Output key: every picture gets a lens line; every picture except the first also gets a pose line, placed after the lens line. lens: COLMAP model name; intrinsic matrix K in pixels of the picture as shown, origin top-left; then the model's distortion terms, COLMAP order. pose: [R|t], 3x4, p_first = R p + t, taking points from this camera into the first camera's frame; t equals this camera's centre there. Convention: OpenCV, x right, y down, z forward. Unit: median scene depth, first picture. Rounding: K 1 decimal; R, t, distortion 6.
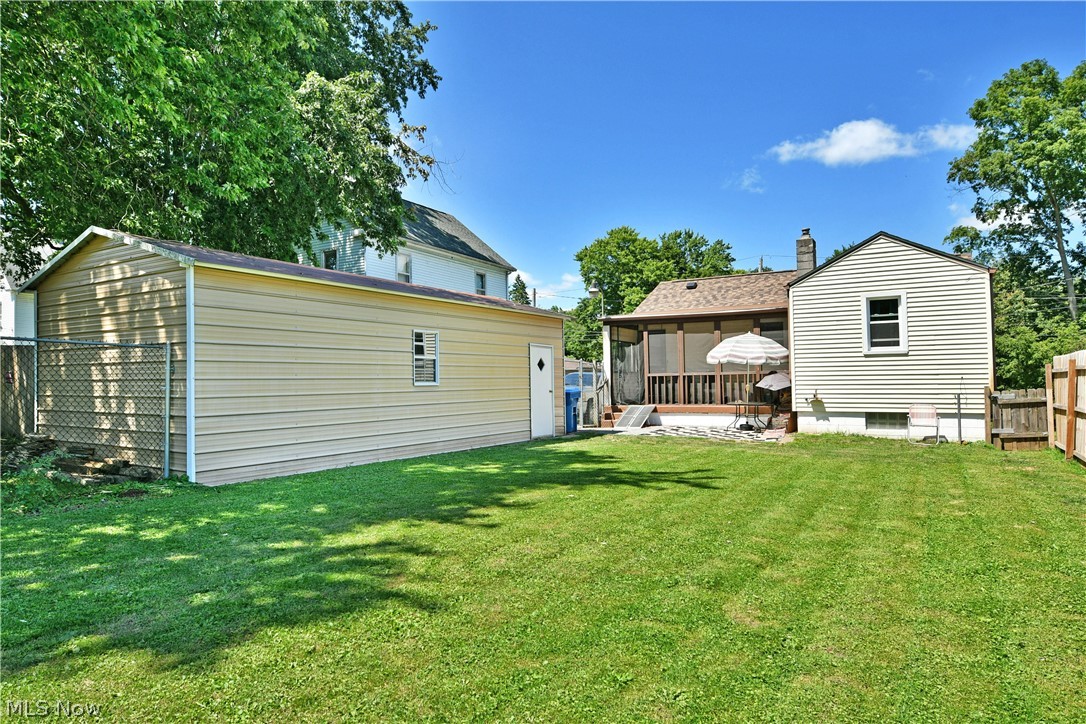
lens RADIAL K [[664.0, 0, 528.1], [0, 664.0, 362.2], [0, 0, 1]] dist [-0.010408, -0.006663]
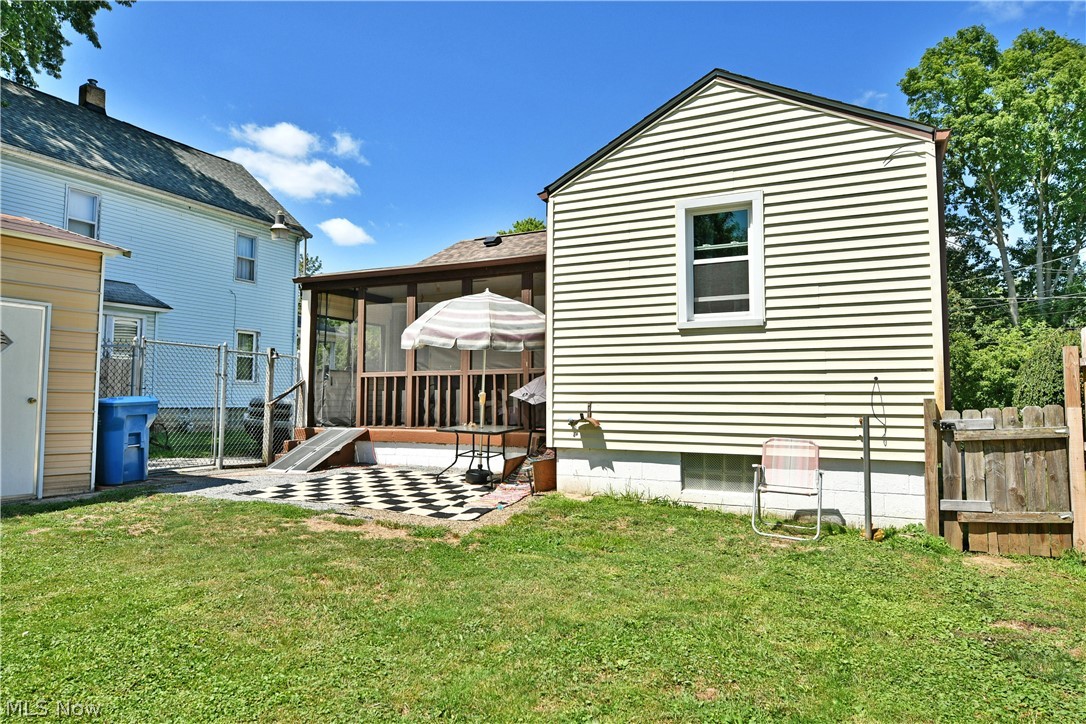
lens RADIAL K [[664.0, 0, 547.1], [0, 664.0, 360.7], [0, 0, 1]] dist [-0.010408, -0.006663]
pose [[0.995039, 0.016858, 0.098042, 0.357964], [-0.014783, 0.999652, -0.021851, 0.021740], [-0.098376, 0.020293, 0.994942, 0.526531]]
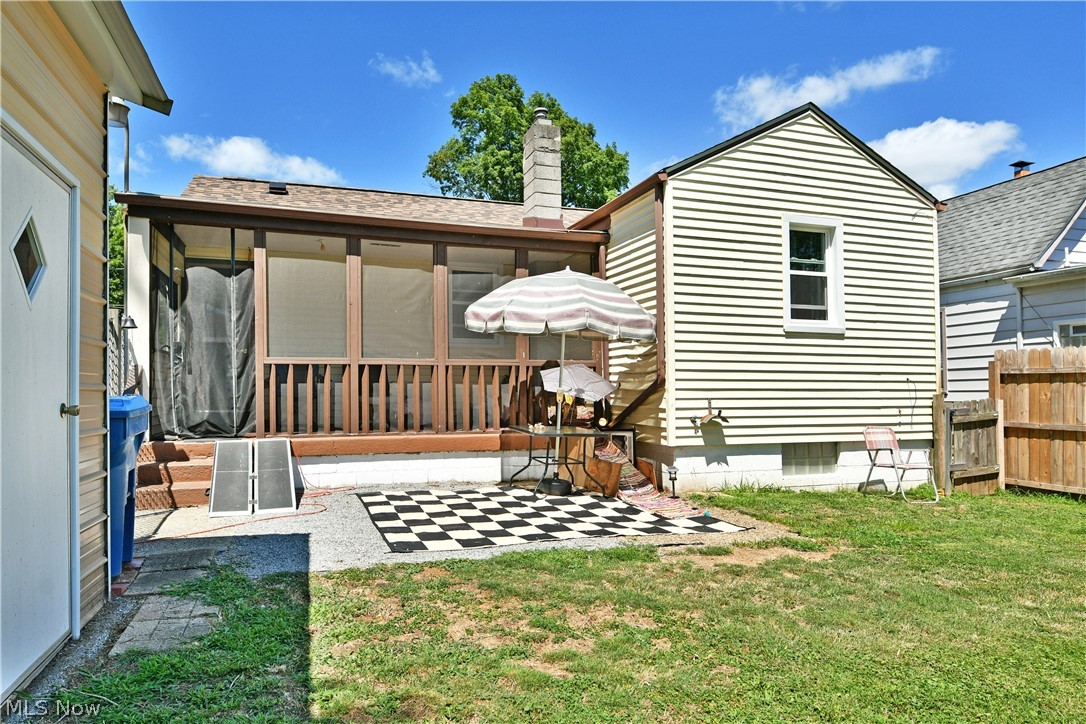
lens RADIAL K [[664.0, 0, 513.8], [0, 664.0, 383.2], [0, 0, 1]] dist [-0.010408, -0.006663]
pose [[0.644600, 0.014489, 0.764383, -0.021646], [-0.035478, 0.999310, 0.010977, 0.029384], [-0.763696, -0.034195, 0.644669, 0.803281]]
